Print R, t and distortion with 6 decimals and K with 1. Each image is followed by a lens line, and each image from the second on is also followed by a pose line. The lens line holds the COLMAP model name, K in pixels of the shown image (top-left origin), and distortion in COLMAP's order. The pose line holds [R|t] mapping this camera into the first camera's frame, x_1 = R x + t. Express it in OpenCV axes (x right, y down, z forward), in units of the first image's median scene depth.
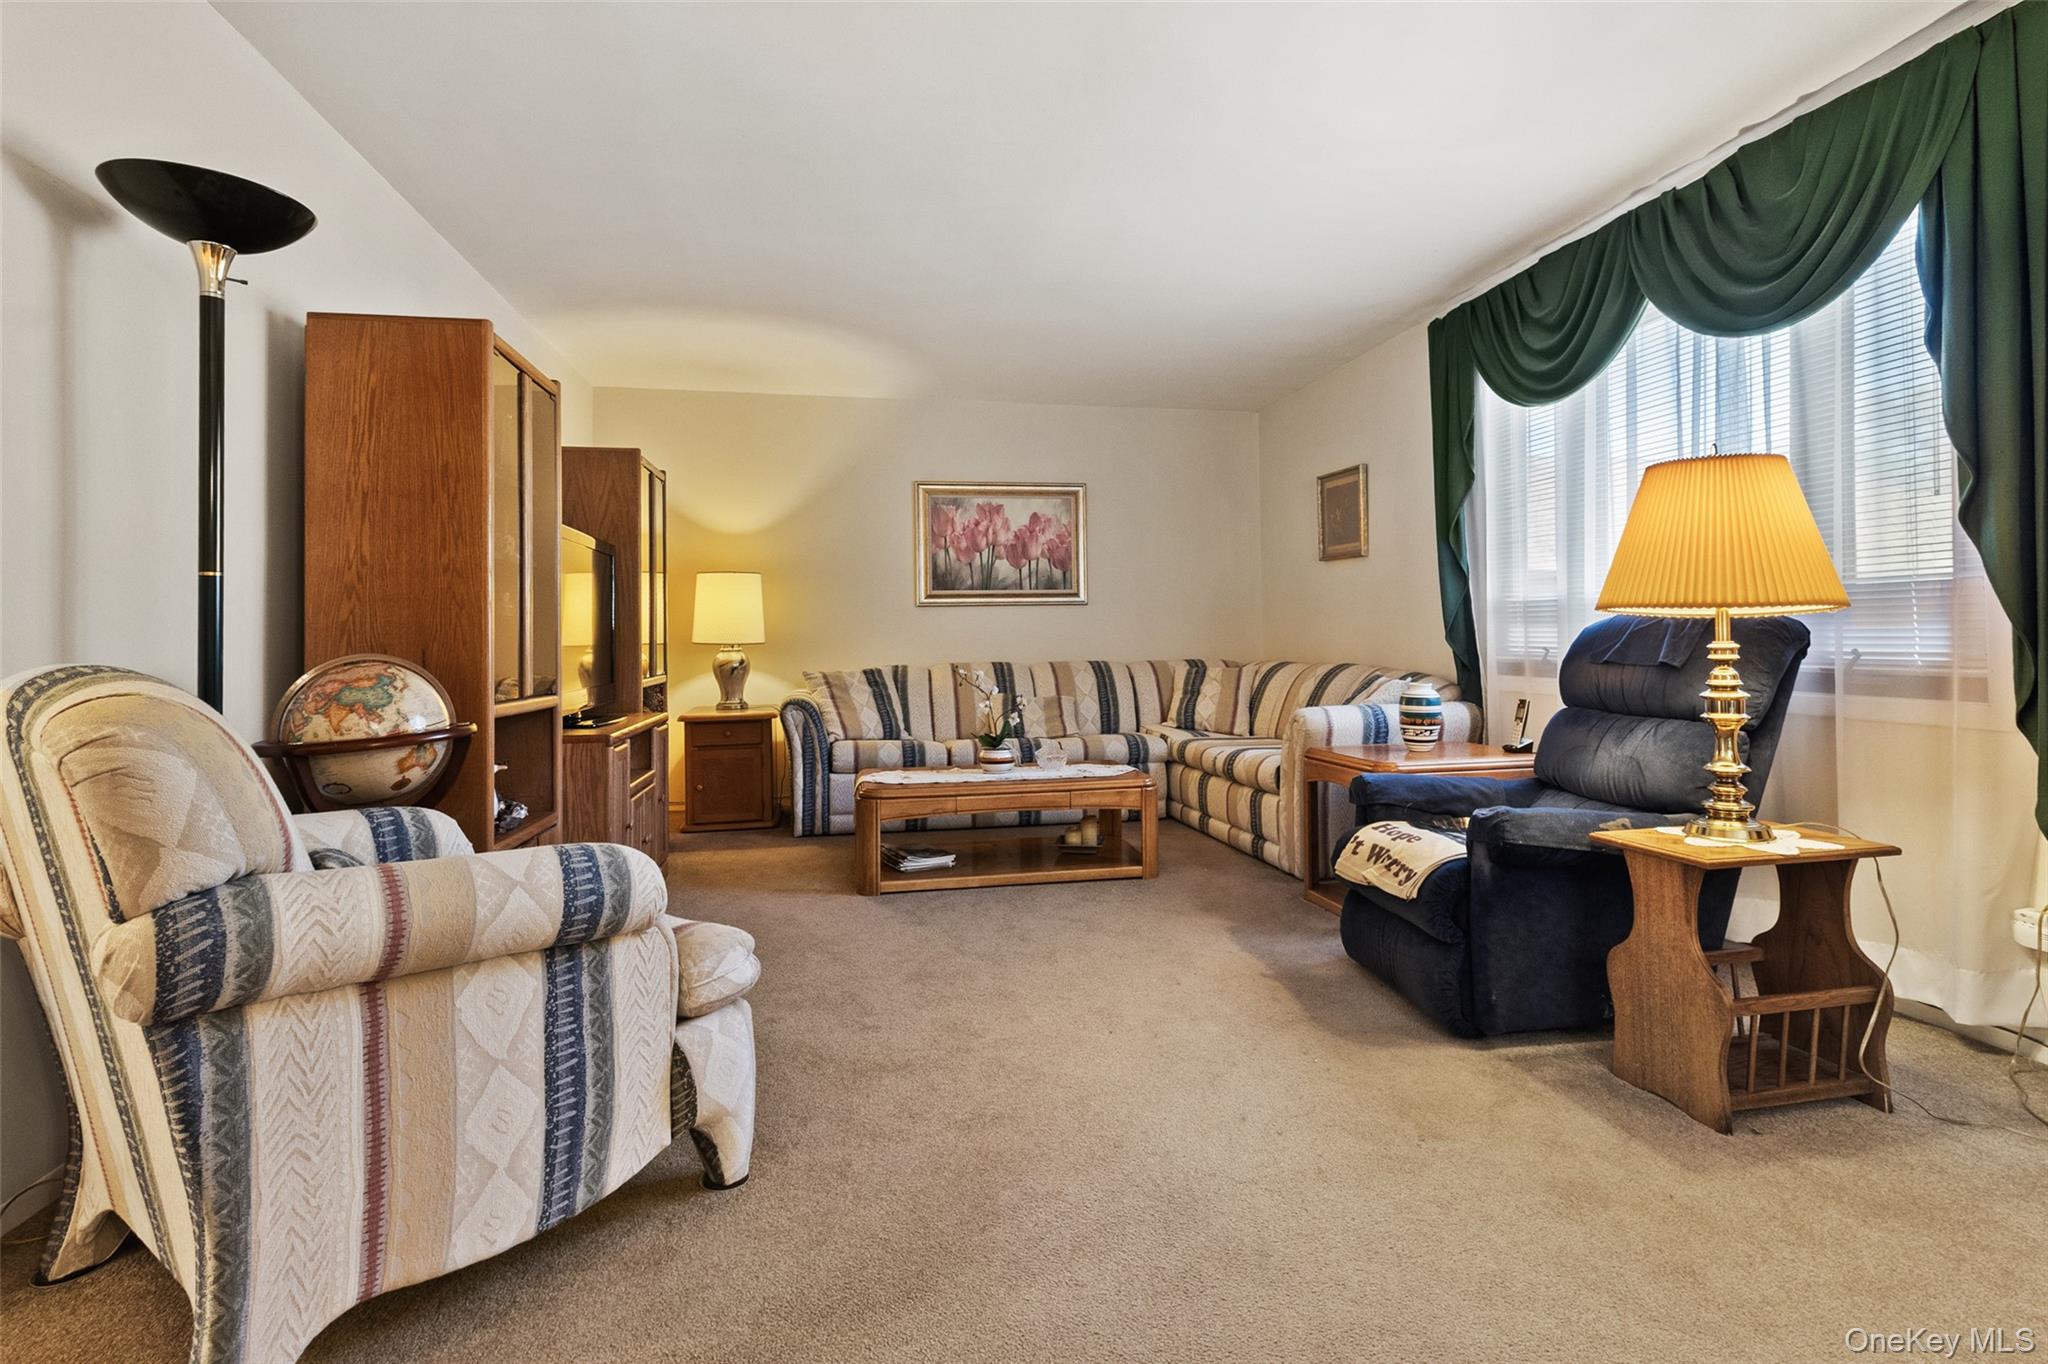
lens RADIAL K [[964.5, 0, 1056.3], [0, 964.5, 646.7], [0, 0, 1]] dist [0.003599, 0.001415]
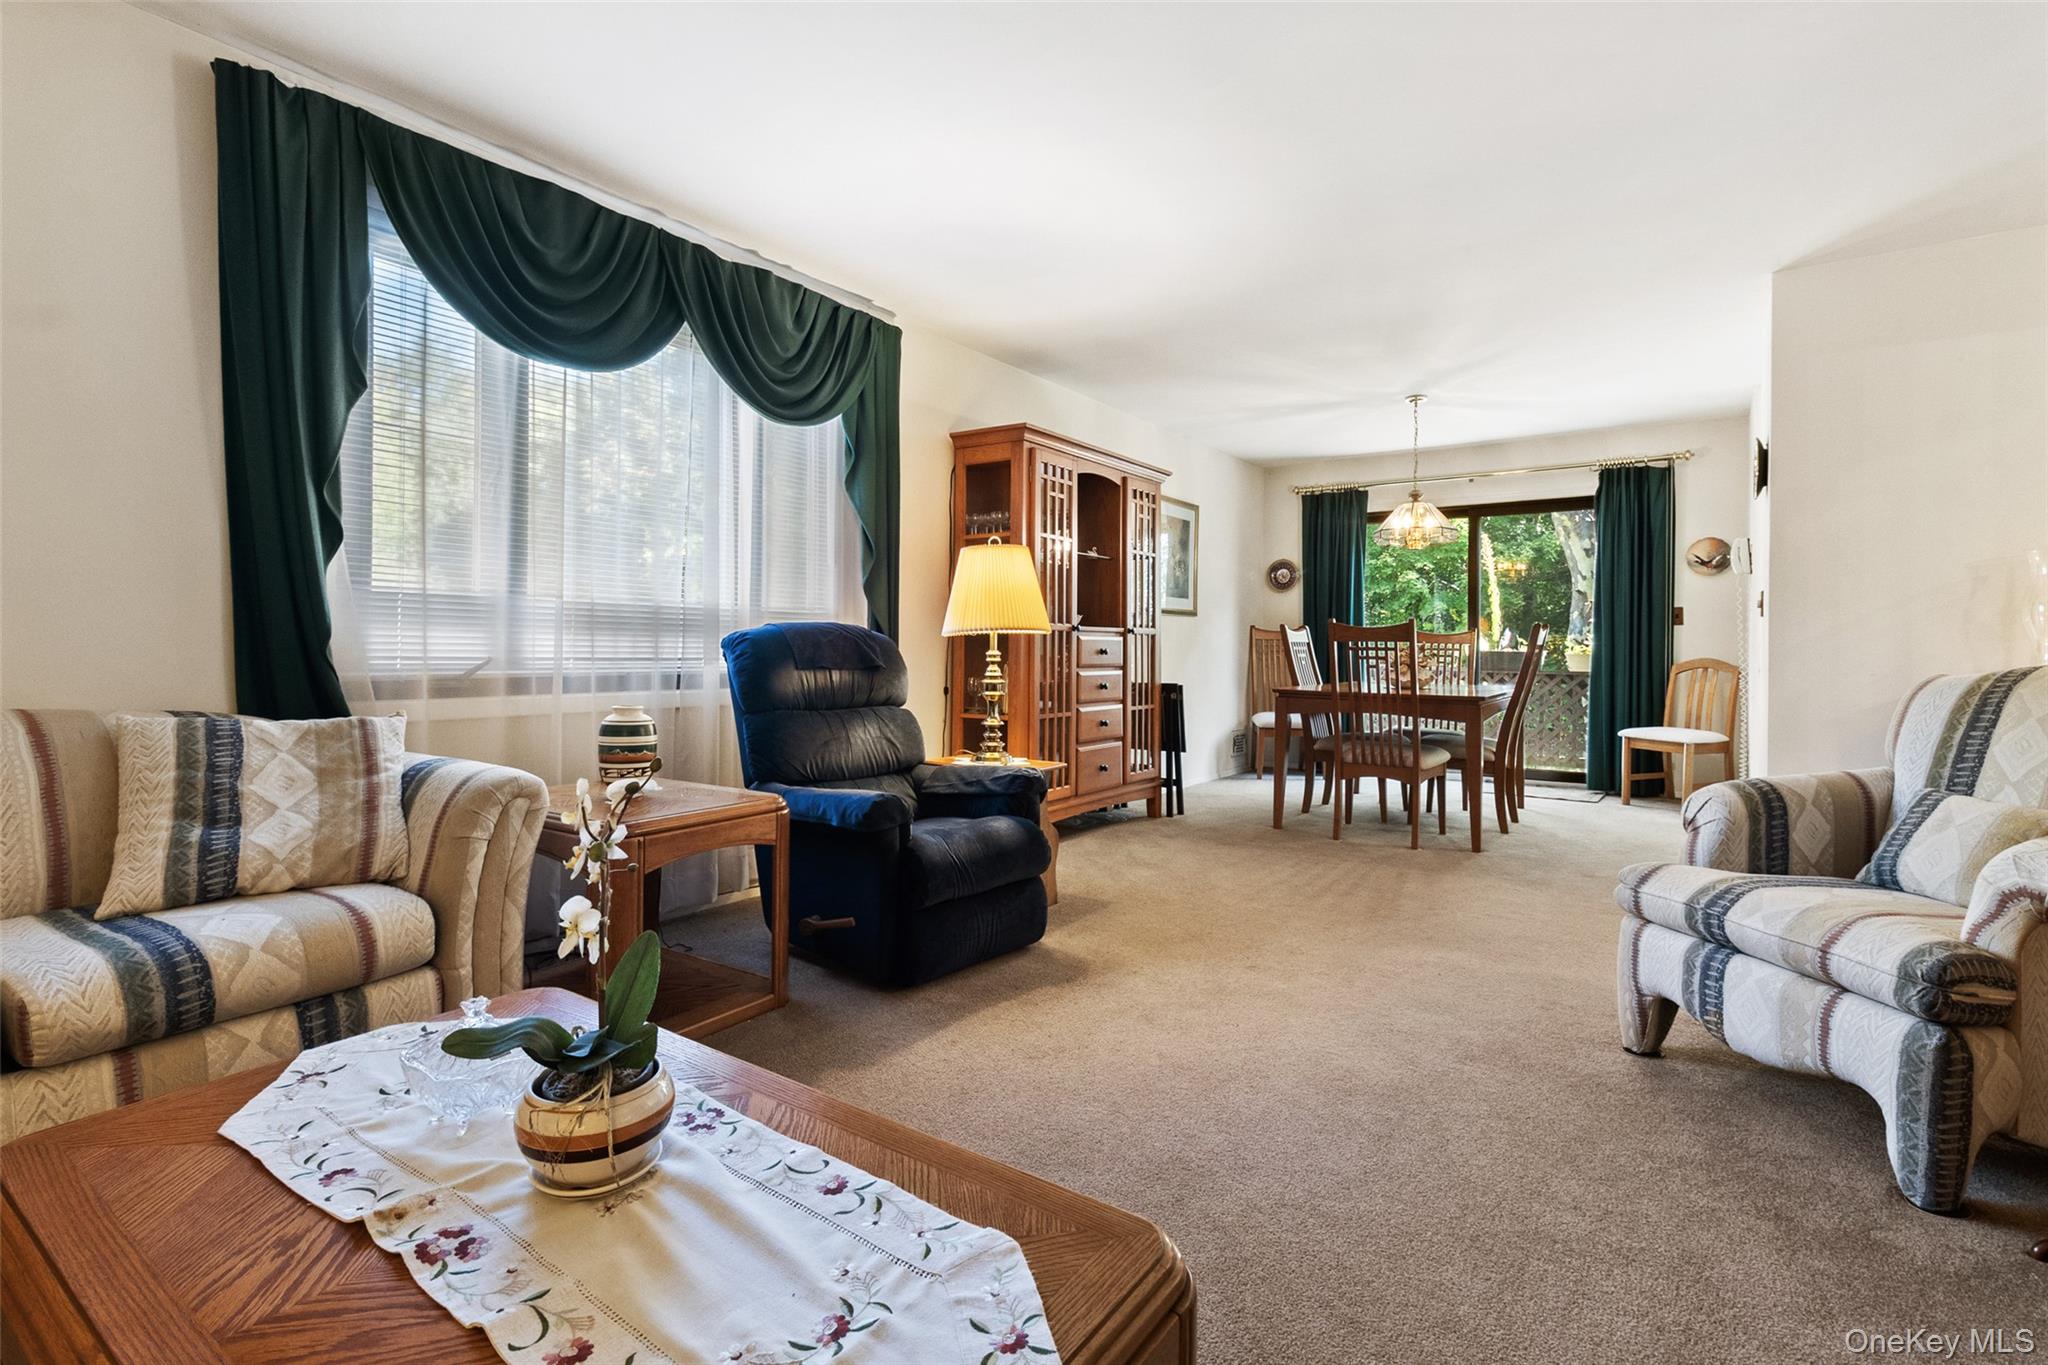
lens RADIAL K [[964.5, 0, 1037.4], [0, 964.5, 647.9], [0, 0, 1]] dist [0.003599, 0.001415]
pose [[-0.672258, 0.002168, 0.740314, -0.344371], [0.003517, 0.999994, 0.000265, -0.005527], [-0.740309, 0.002782, -0.672261, 1.125086]]
